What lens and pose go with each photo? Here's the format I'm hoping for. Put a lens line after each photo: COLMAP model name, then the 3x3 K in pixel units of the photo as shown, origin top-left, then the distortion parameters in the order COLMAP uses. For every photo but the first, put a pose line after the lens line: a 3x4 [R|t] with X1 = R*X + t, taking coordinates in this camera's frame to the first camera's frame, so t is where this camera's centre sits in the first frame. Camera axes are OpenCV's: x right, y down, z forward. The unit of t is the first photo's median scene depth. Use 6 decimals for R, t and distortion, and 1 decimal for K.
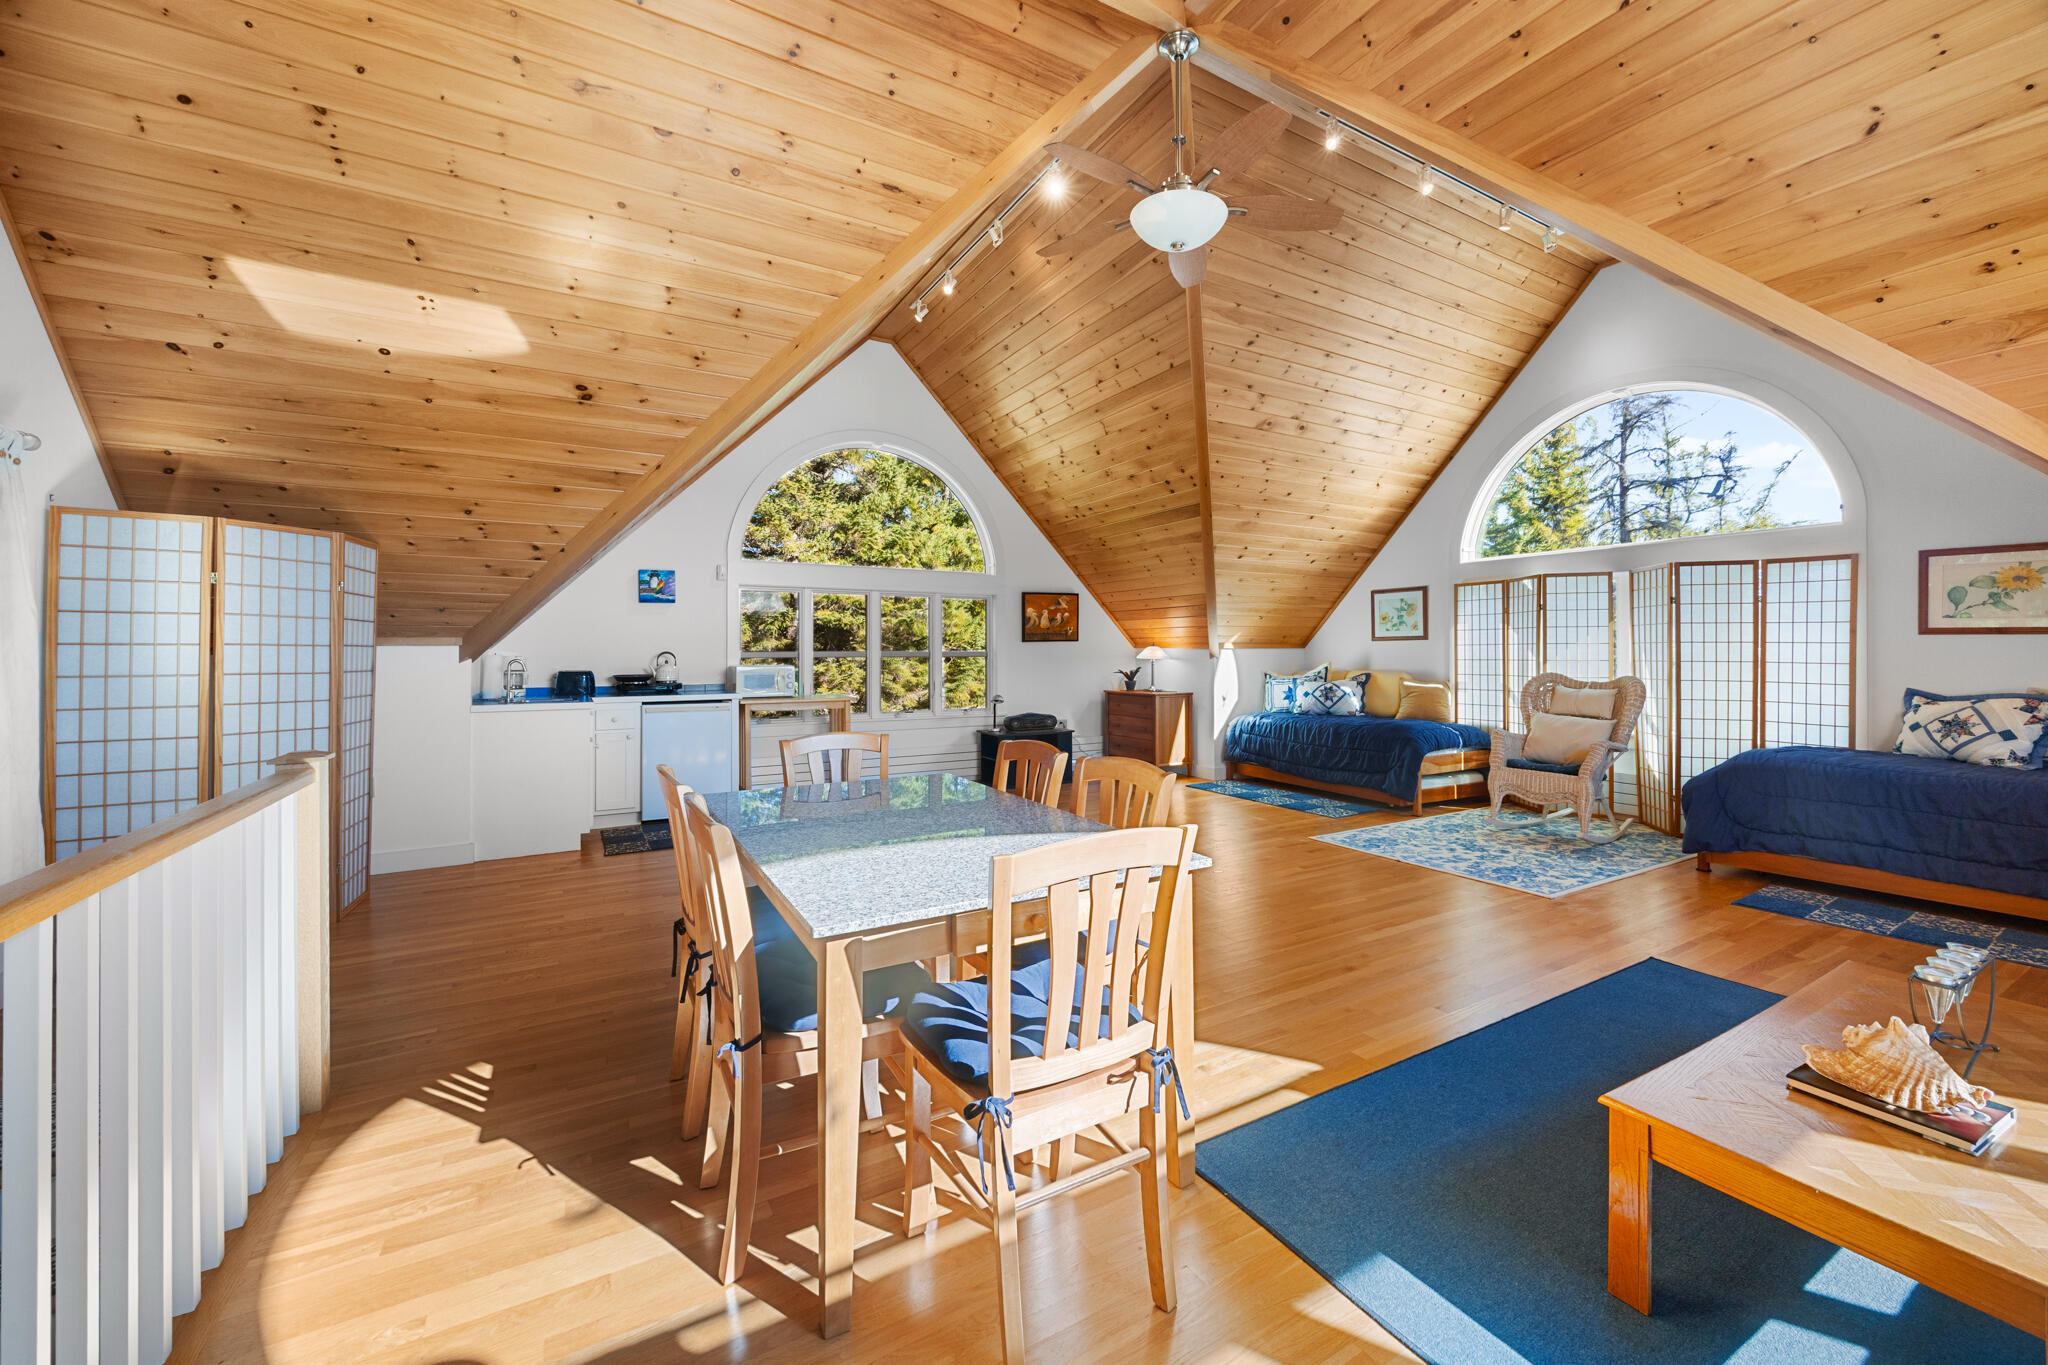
lens RADIAL K [[819.9, 0, 1066.6], [0, 819.9, 645.3], [0, 0, 1]] dist [0.001014, 0.000035]
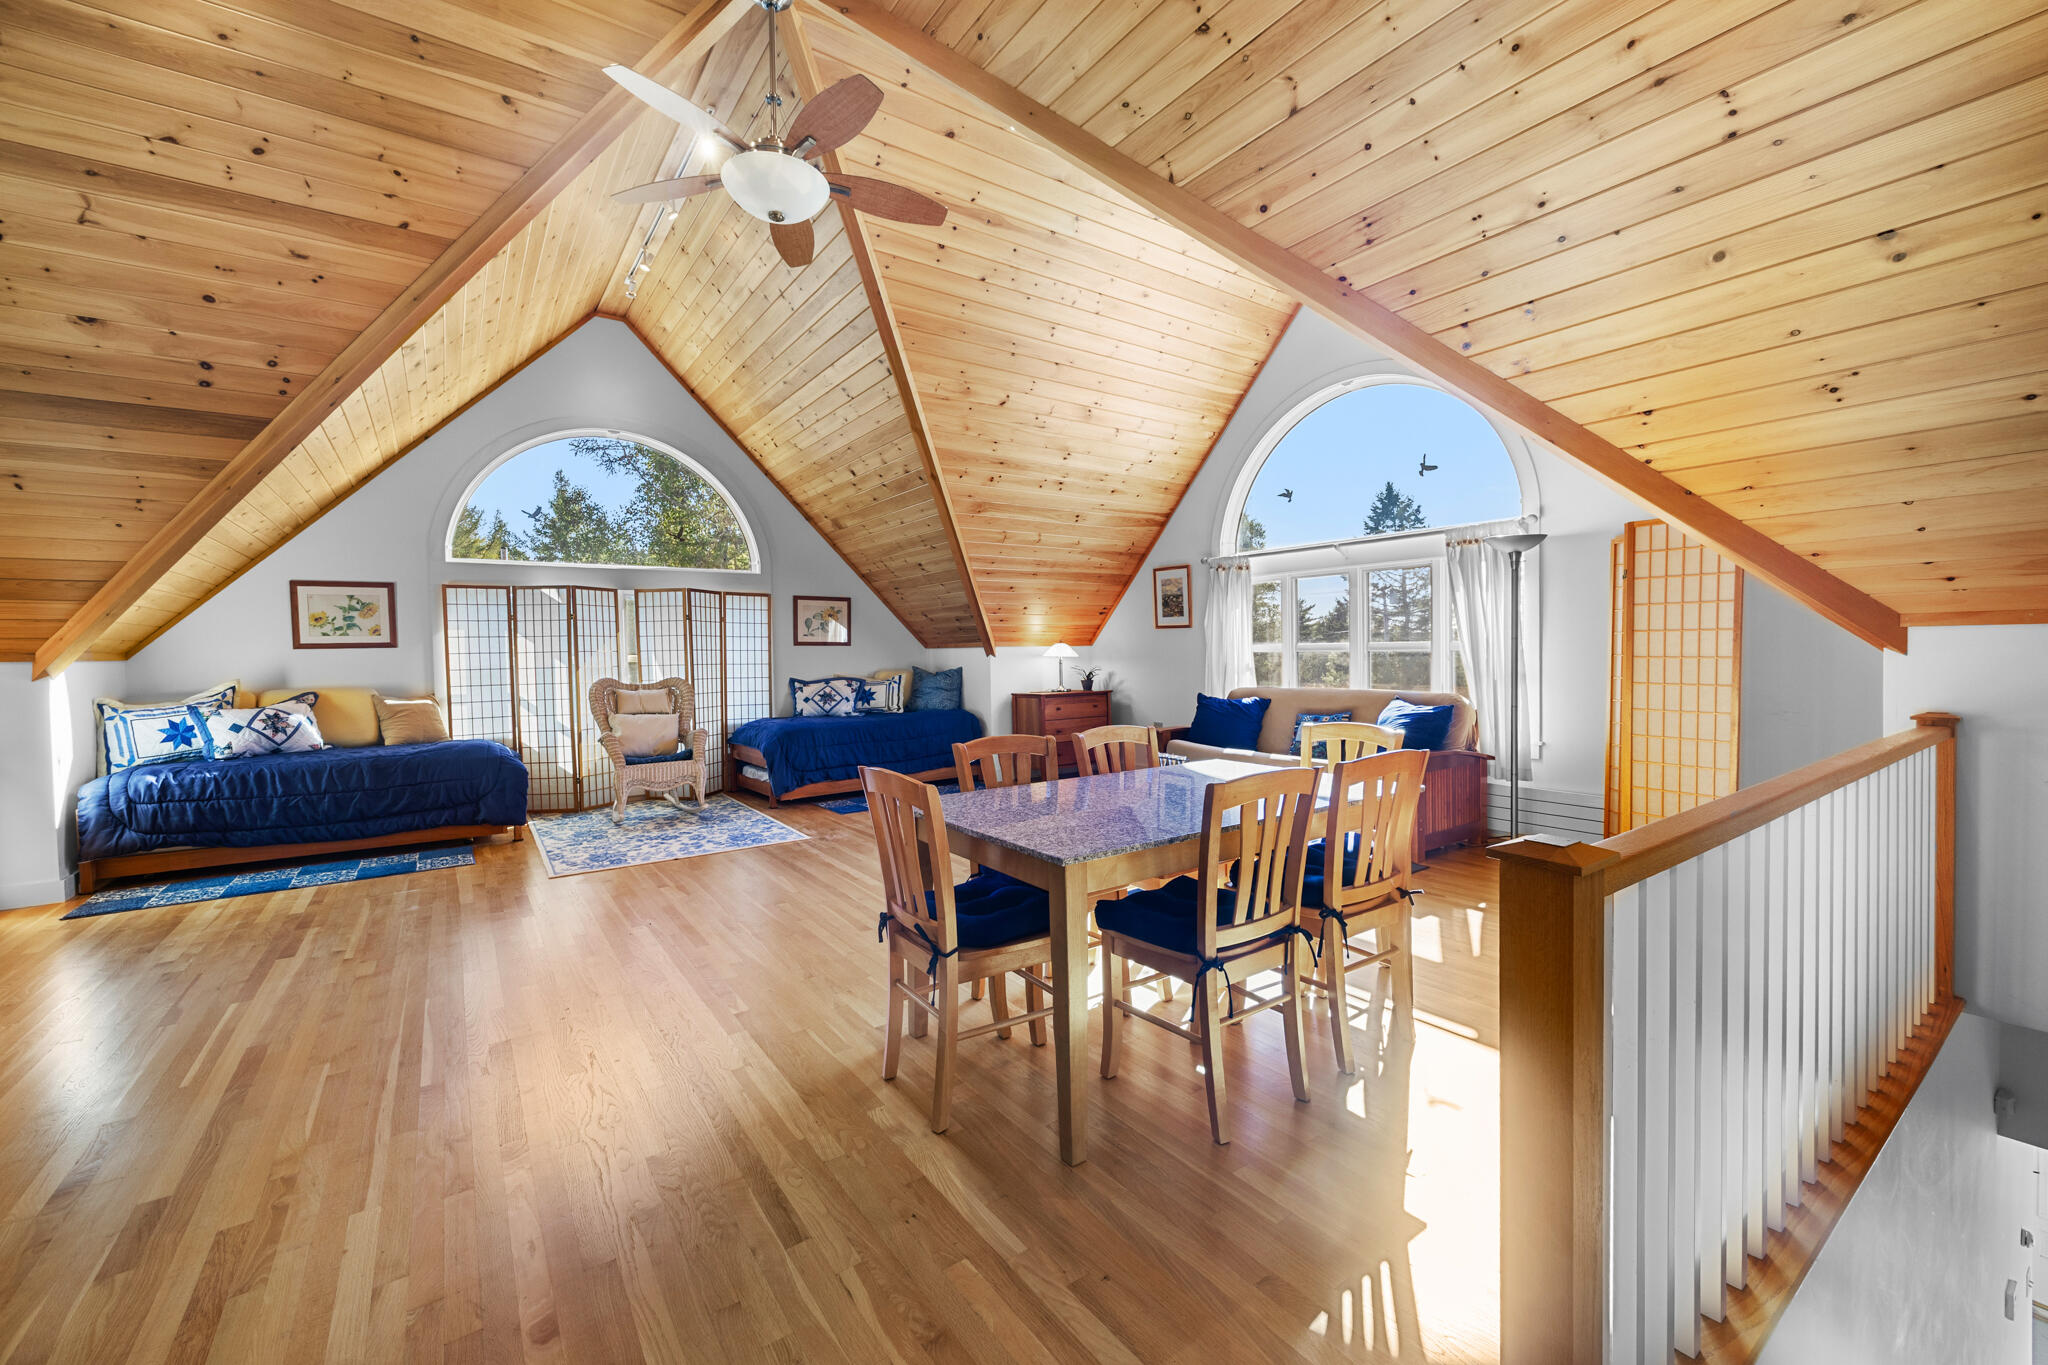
lens RADIAL K [[819.9, 0, 1029.6], [0, 819.9, 674.7], [0, 0, 1]] dist [0.001014, 0.000035]
pose [[-0.072572, -0.023248, 0.997092, -0.986477], [0.010582, 0.999654, 0.024078, 0.016882], [-0.997307, 0.012299, -0.072301, 0.955766]]
